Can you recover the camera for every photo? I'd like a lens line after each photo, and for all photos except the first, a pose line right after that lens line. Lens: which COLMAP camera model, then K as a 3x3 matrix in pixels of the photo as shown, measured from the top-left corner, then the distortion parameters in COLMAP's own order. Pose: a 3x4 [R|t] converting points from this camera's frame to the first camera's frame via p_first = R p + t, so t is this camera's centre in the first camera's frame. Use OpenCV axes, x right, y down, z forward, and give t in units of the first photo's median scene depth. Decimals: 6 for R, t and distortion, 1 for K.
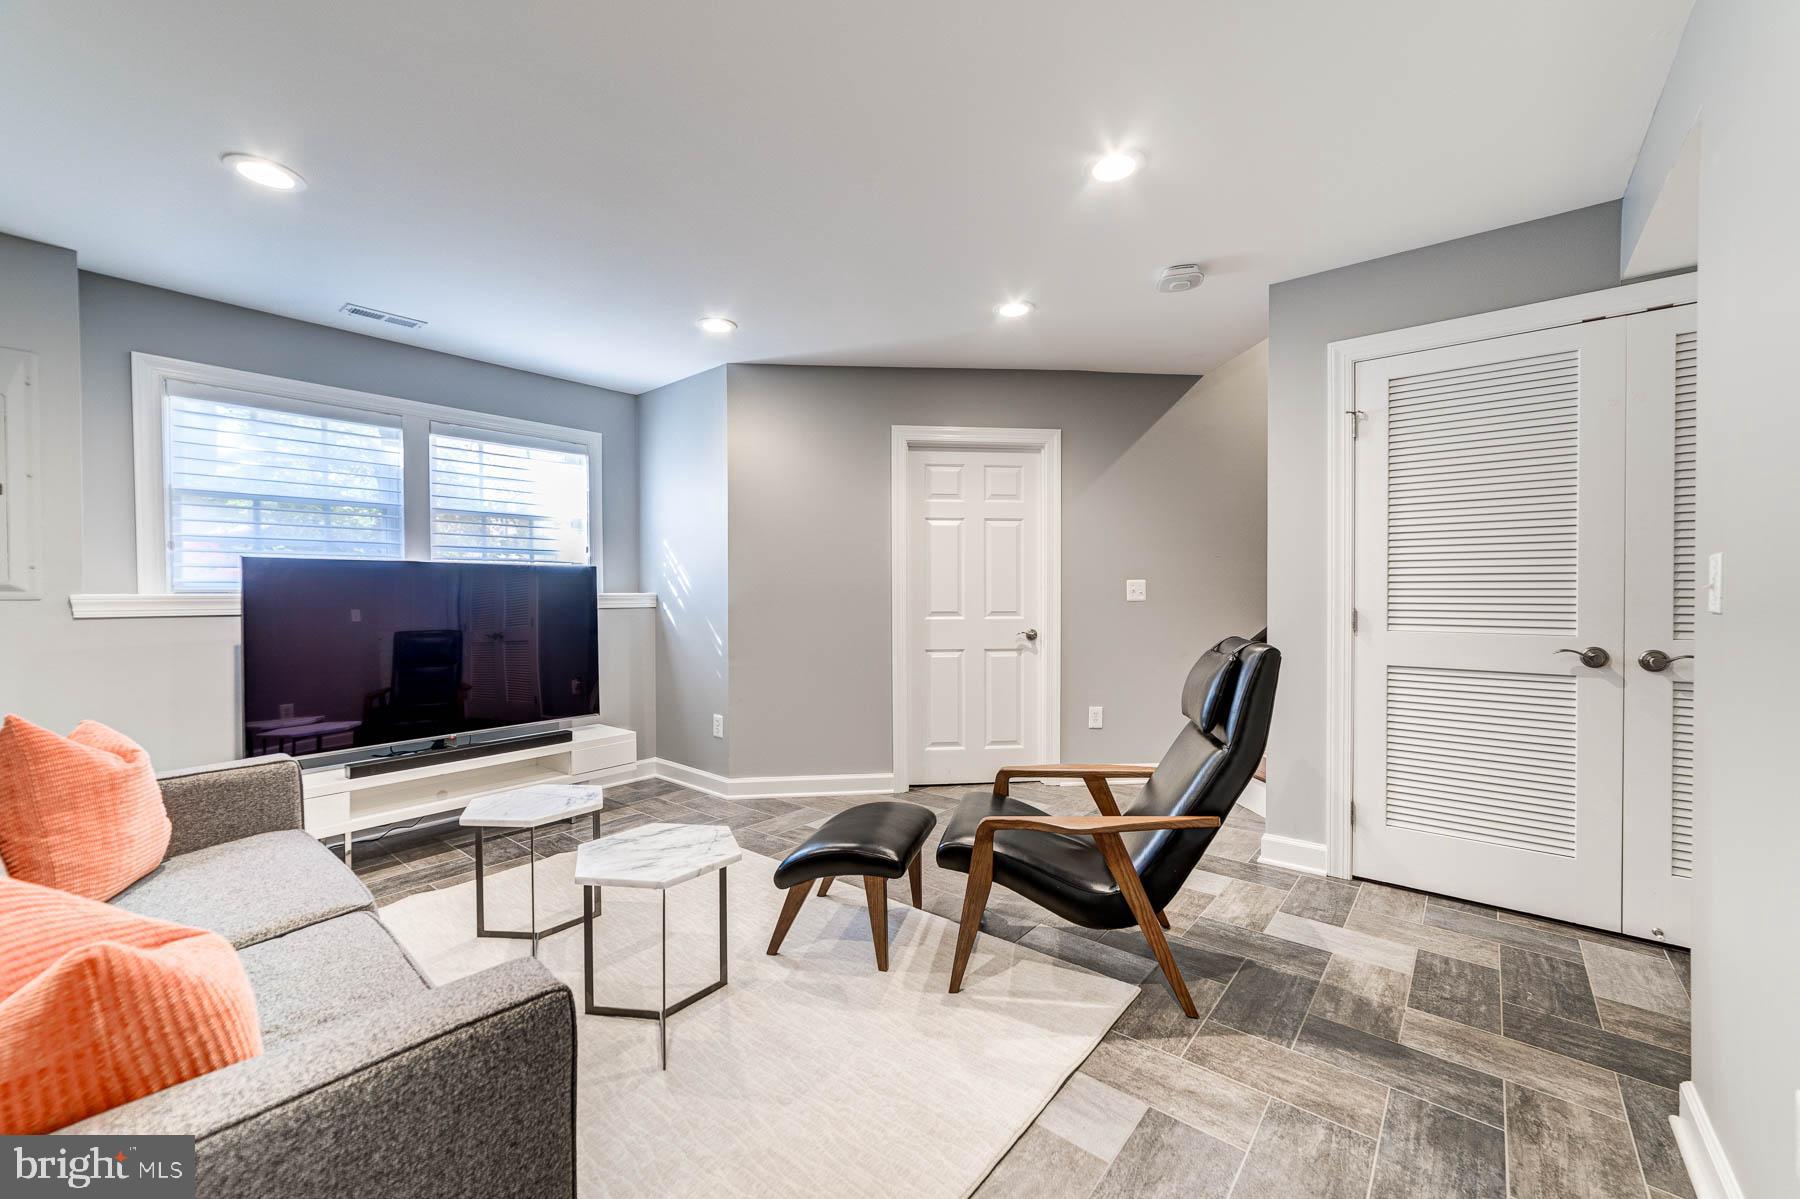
lens RADIAL K [[705.1, 0, 907.2], [0, 705.1, 613.5], [0, 0, 1]] dist [-0.000826, 0.000710]
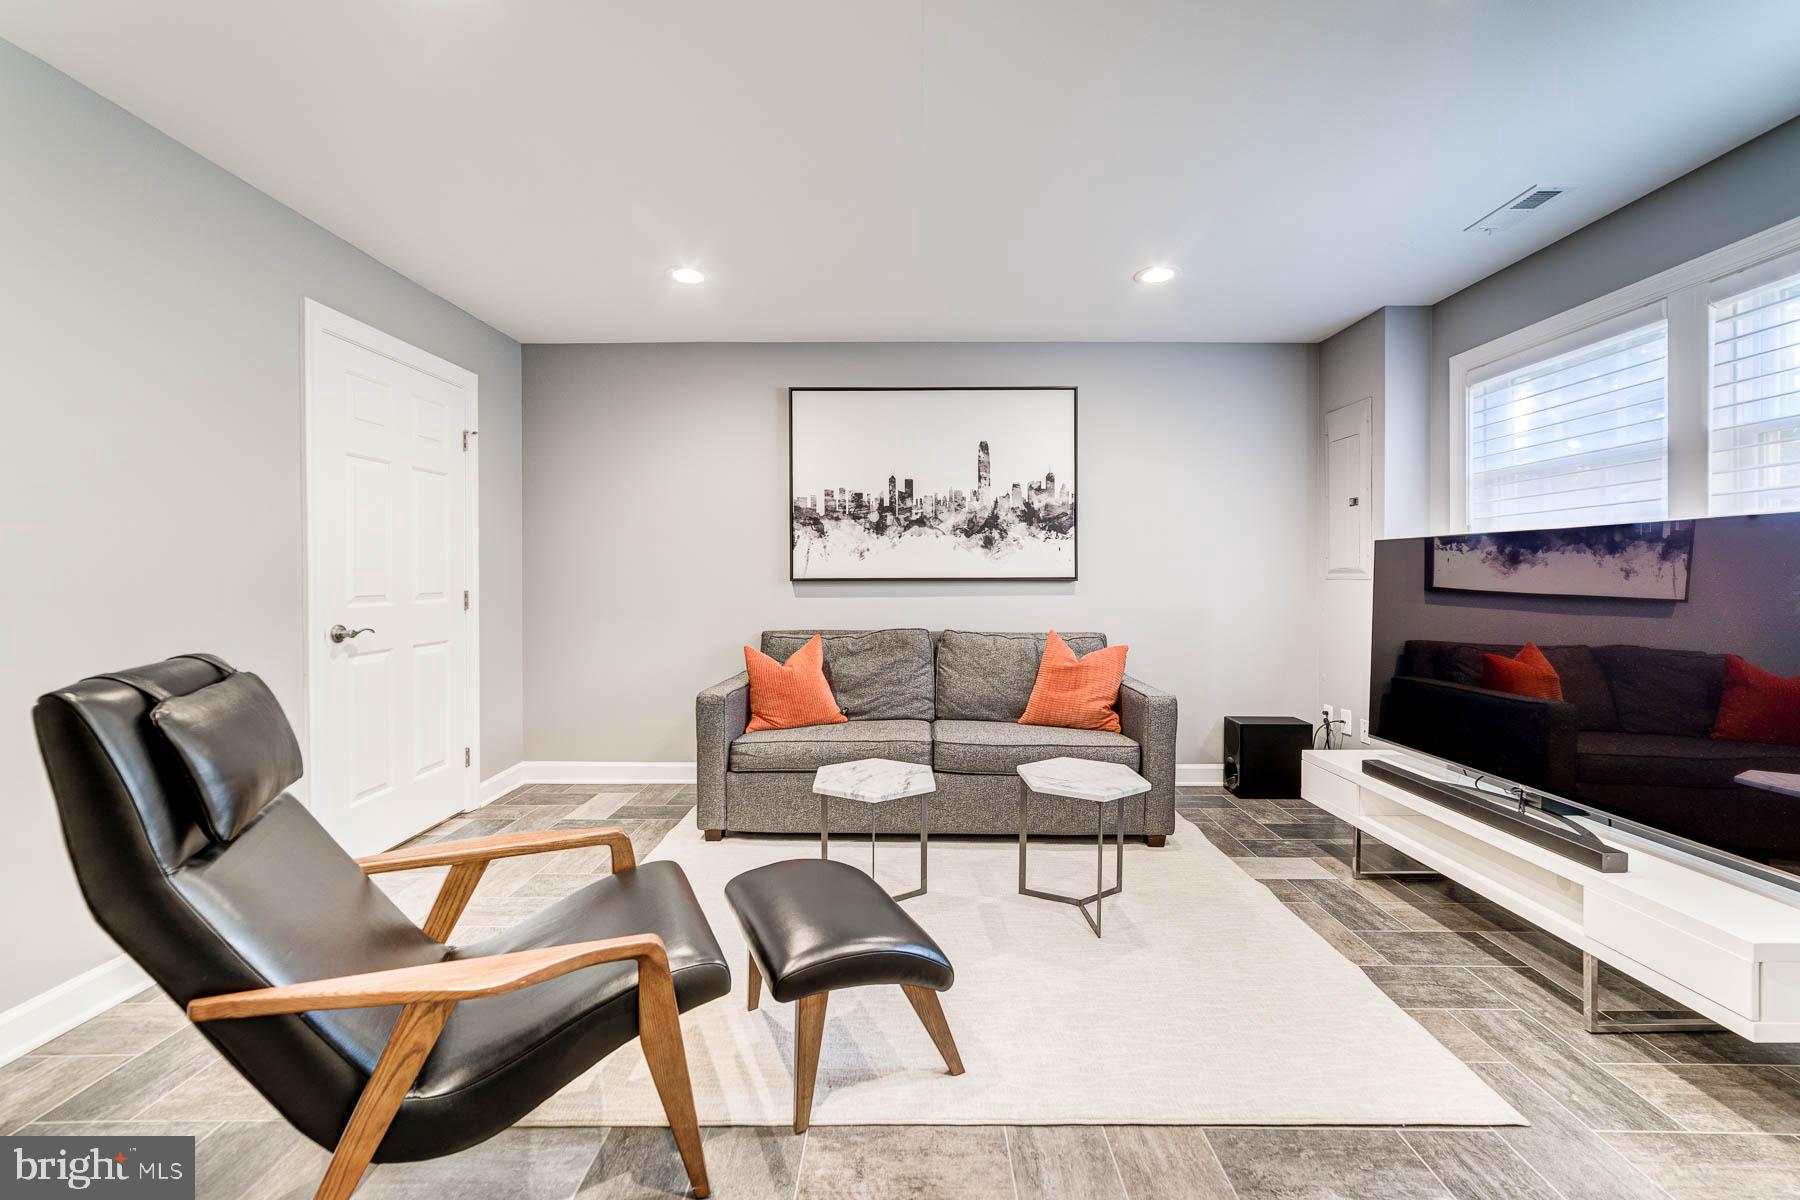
lens RADIAL K [[684.5, 0, 900.0], [0, 684.5, 600.0], [0, 0, 1]] dist [-0.012533, 0.000238]
pose [[-0.769930, 0.027335, -0.637542, 0.206819], [-0.015869, 0.997953, 0.061951, -0.034348], [0.637931, 0.057815, -0.767920, 1.022549]]
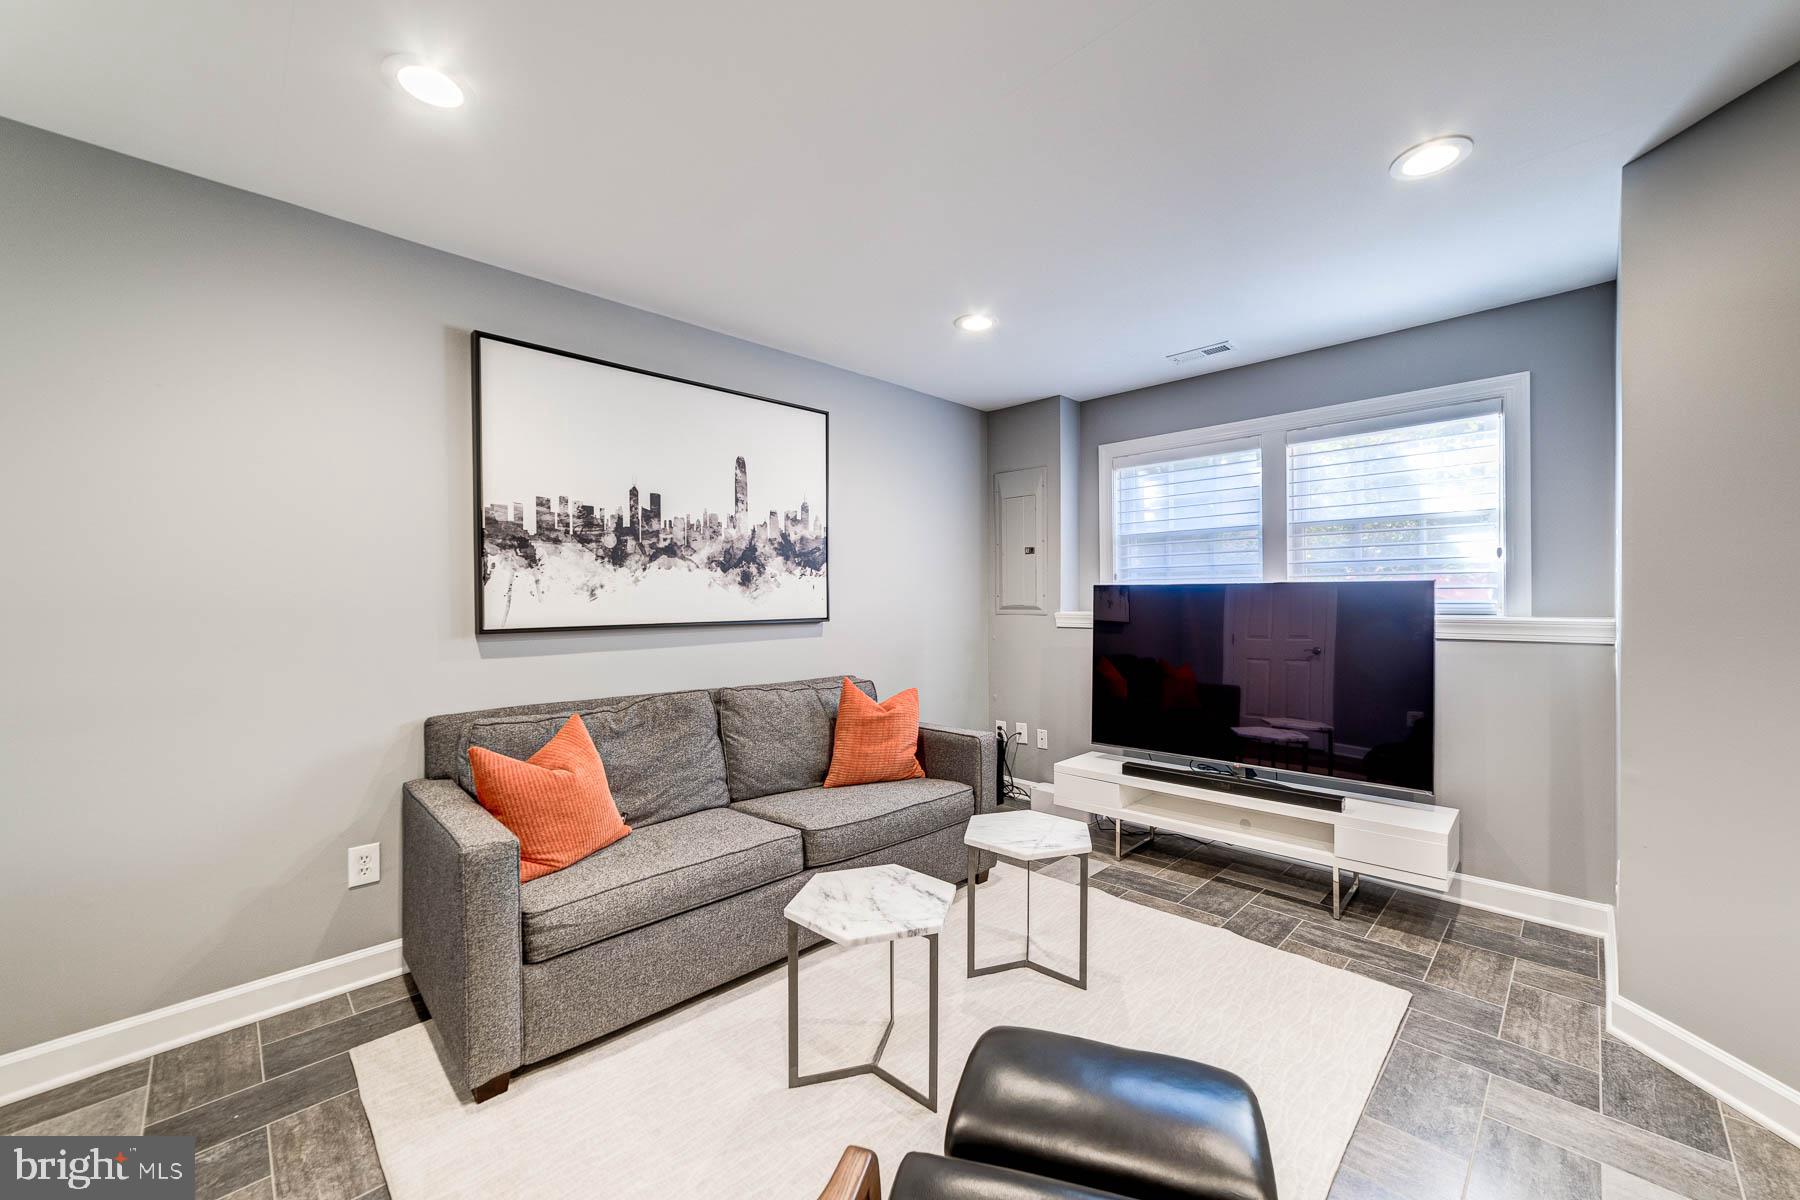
lens RADIAL K [[705.1, 0, 907.2], [0, 705.1, 614.0], [0, 0, 1]] dist [-0.000826, 0.000710]
pose [[-0.084348, 0.026791, -0.996076, 0.316488], [-0.023267, 0.999313, 0.028848, -0.045037], [0.996165, 0.025609, -0.083666, 0.582763]]
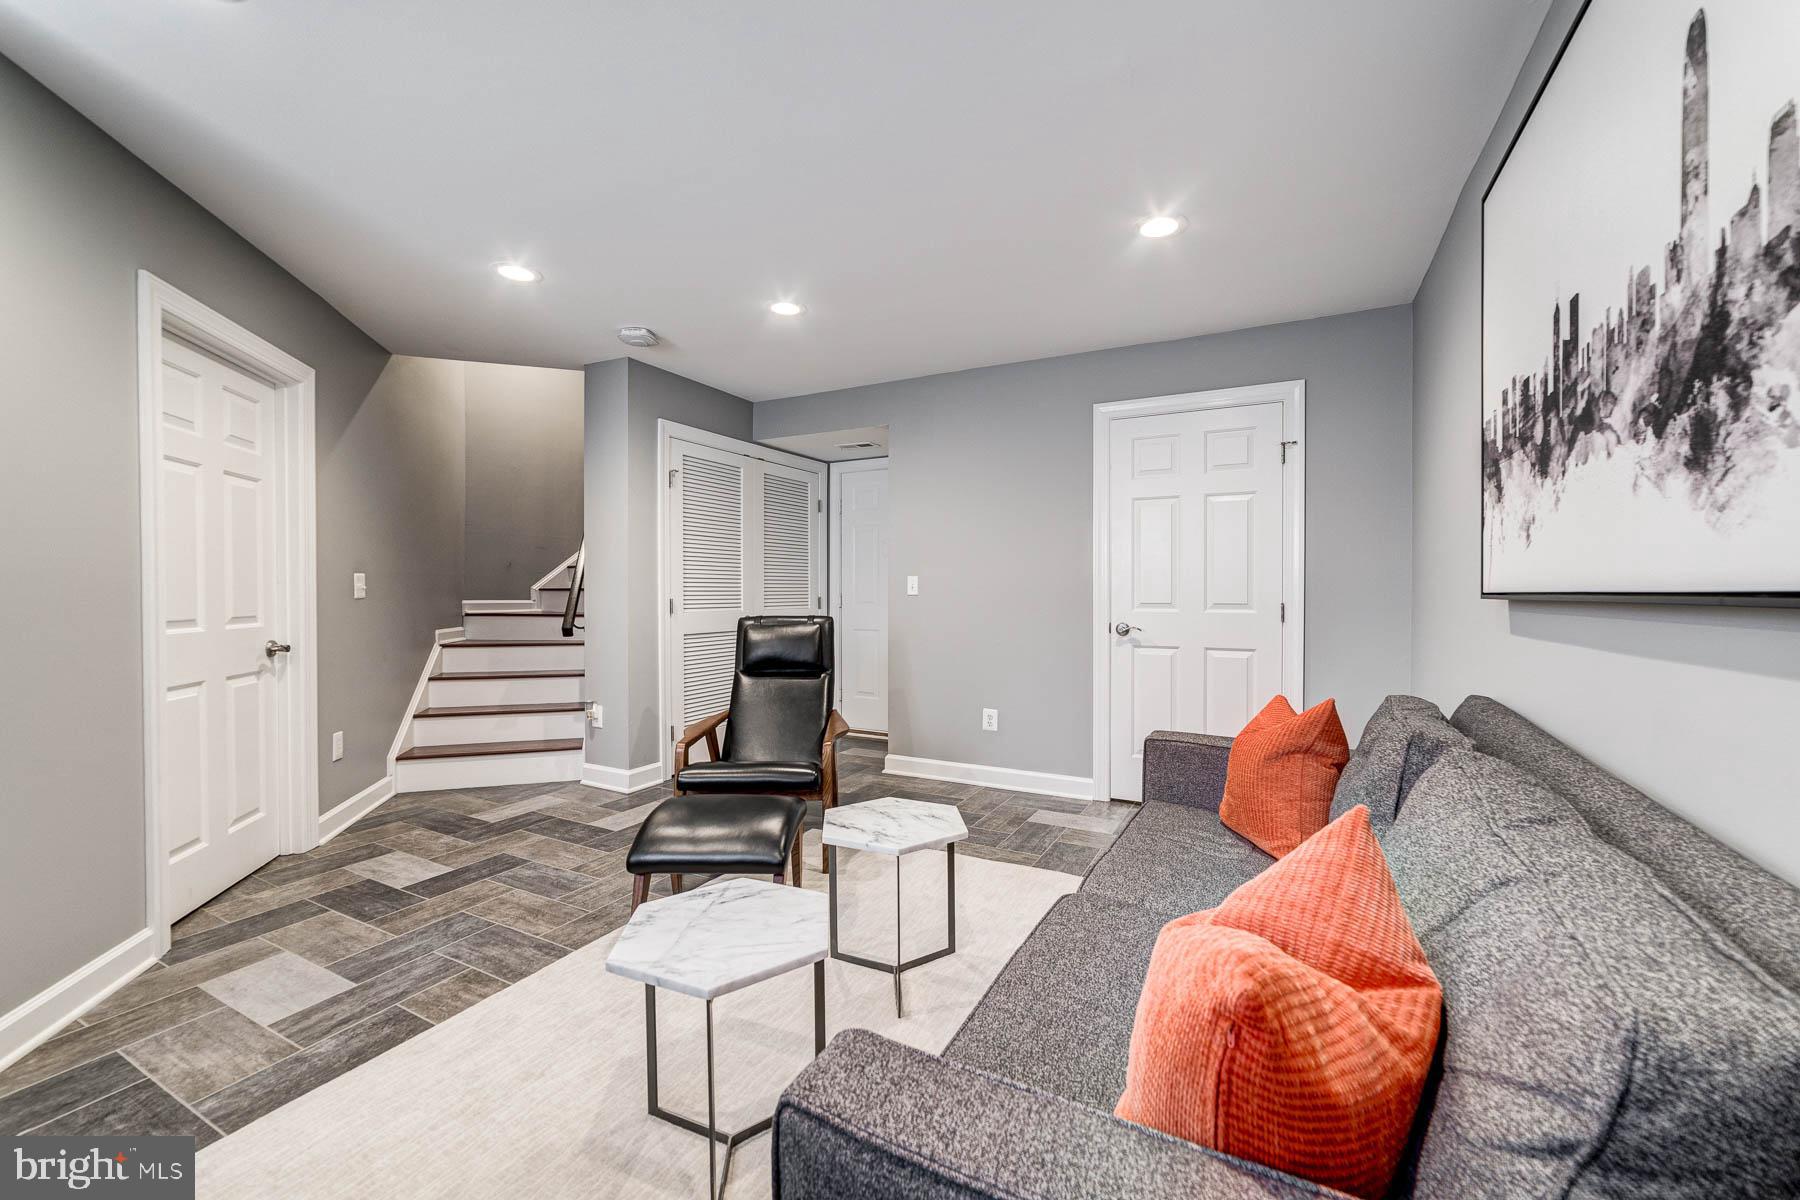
lens RADIAL K [[733.0, 0, 892.1], [0, 733.0, 601.2], [0, 0, 1]] dist [-0.000253, 0.008115]
pose [[-0.207040, -0.006466, 0.978311, -0.763621], [0.021895, 0.999697, 0.011241, -0.012107], [-0.978087, 0.023747, -0.206836, 0.636190]]
